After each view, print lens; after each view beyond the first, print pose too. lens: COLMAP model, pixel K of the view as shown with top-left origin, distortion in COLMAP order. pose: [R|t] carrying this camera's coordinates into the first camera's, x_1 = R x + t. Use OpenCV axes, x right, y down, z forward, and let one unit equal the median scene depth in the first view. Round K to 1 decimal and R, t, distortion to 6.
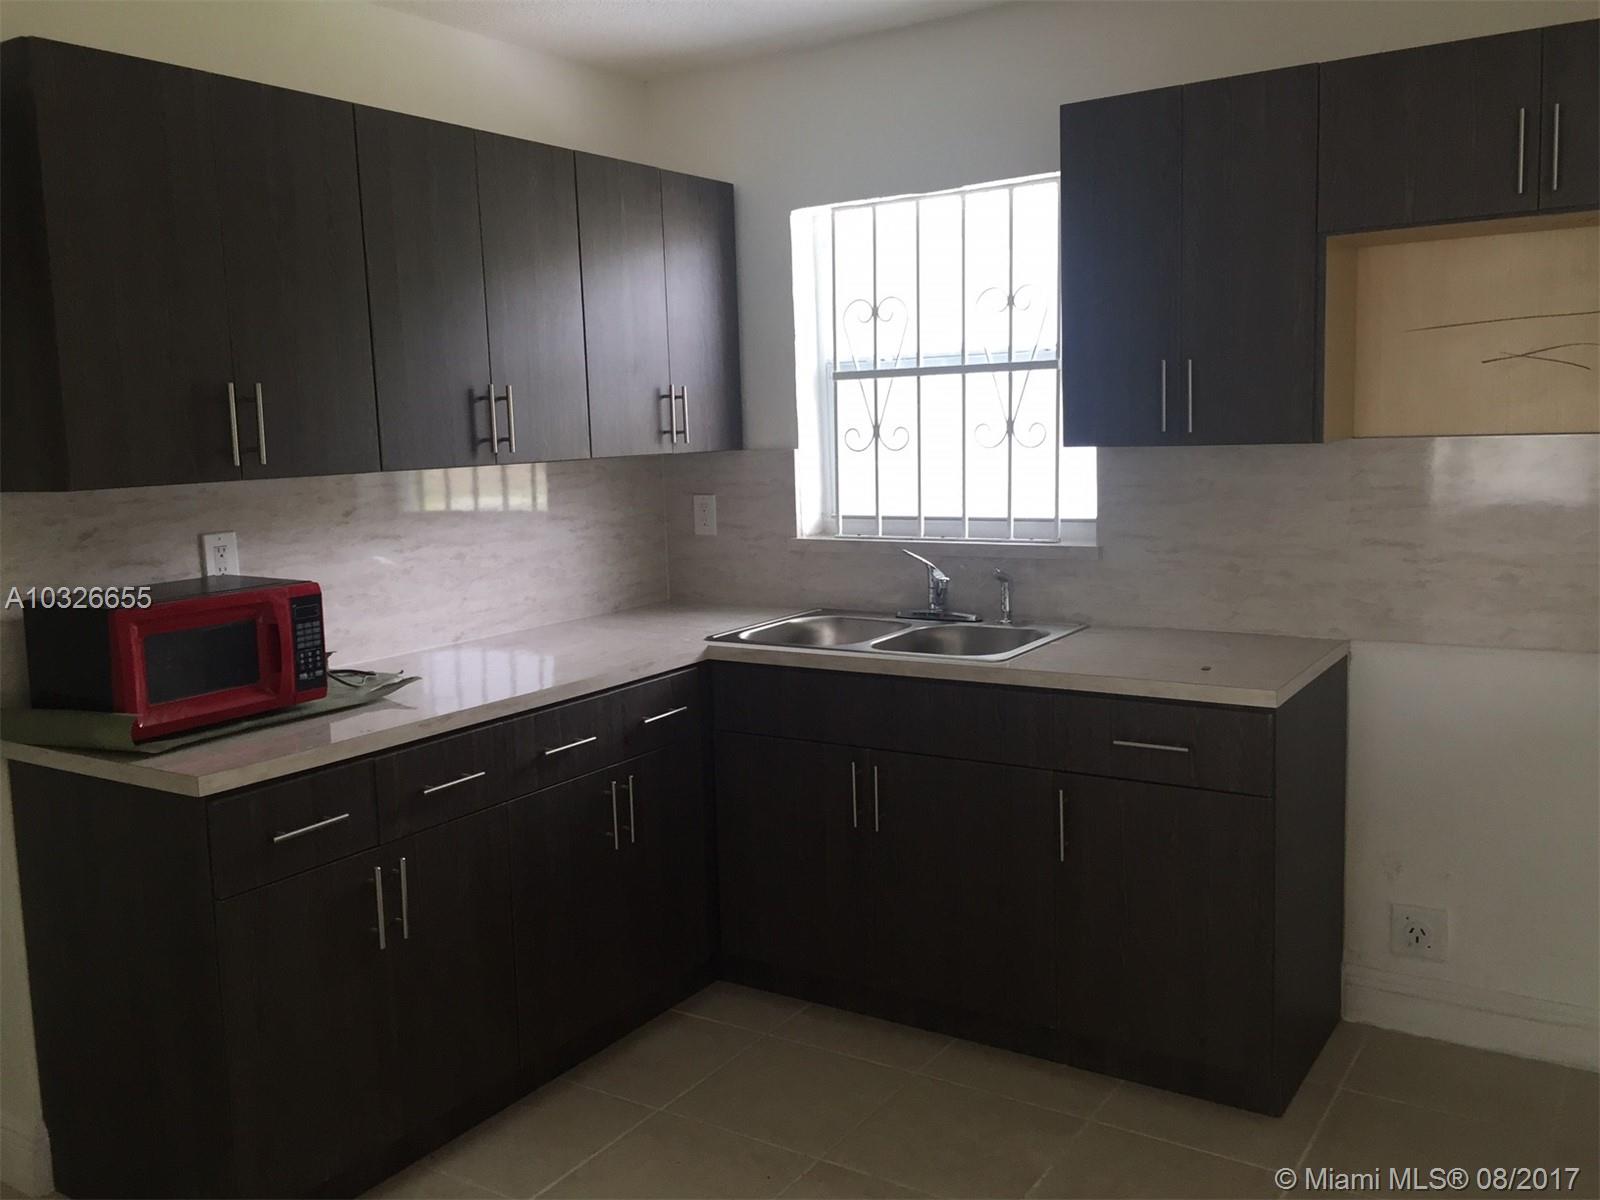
lens RADIAL K [[1349.6, 0, 809.7], [0, 1349.6, 601.8], [0, 0, 1]] dist [0.096214, -0.140600]
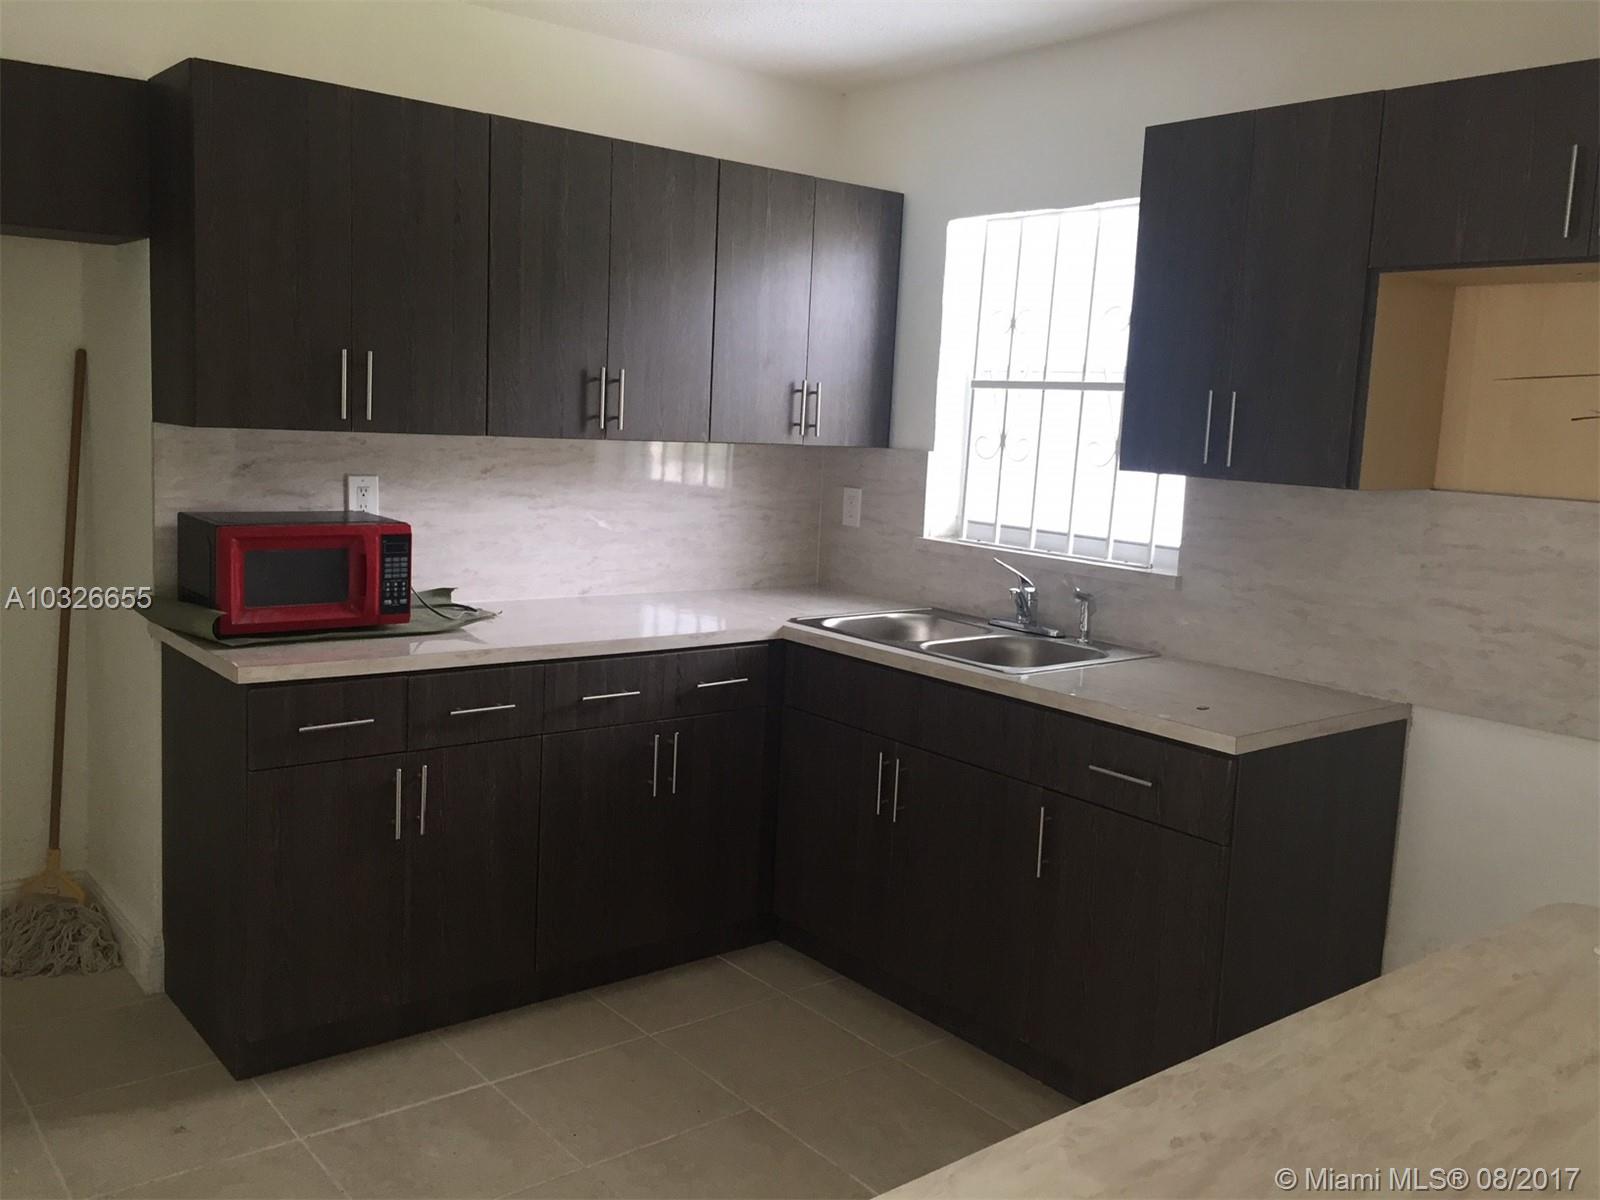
lens RADIAL K [[1349.6, 0, 809.7], [0, 1349.6, 601.8], [0, 0, 1]] dist [0.096214, -0.140600]
pose [[0.949301, 0.121098, -0.290108, 0.253368], [-0.120136, 0.992531, 0.021192, -0.011538], [0.290508, 0.014735, 0.956759, -0.014922]]
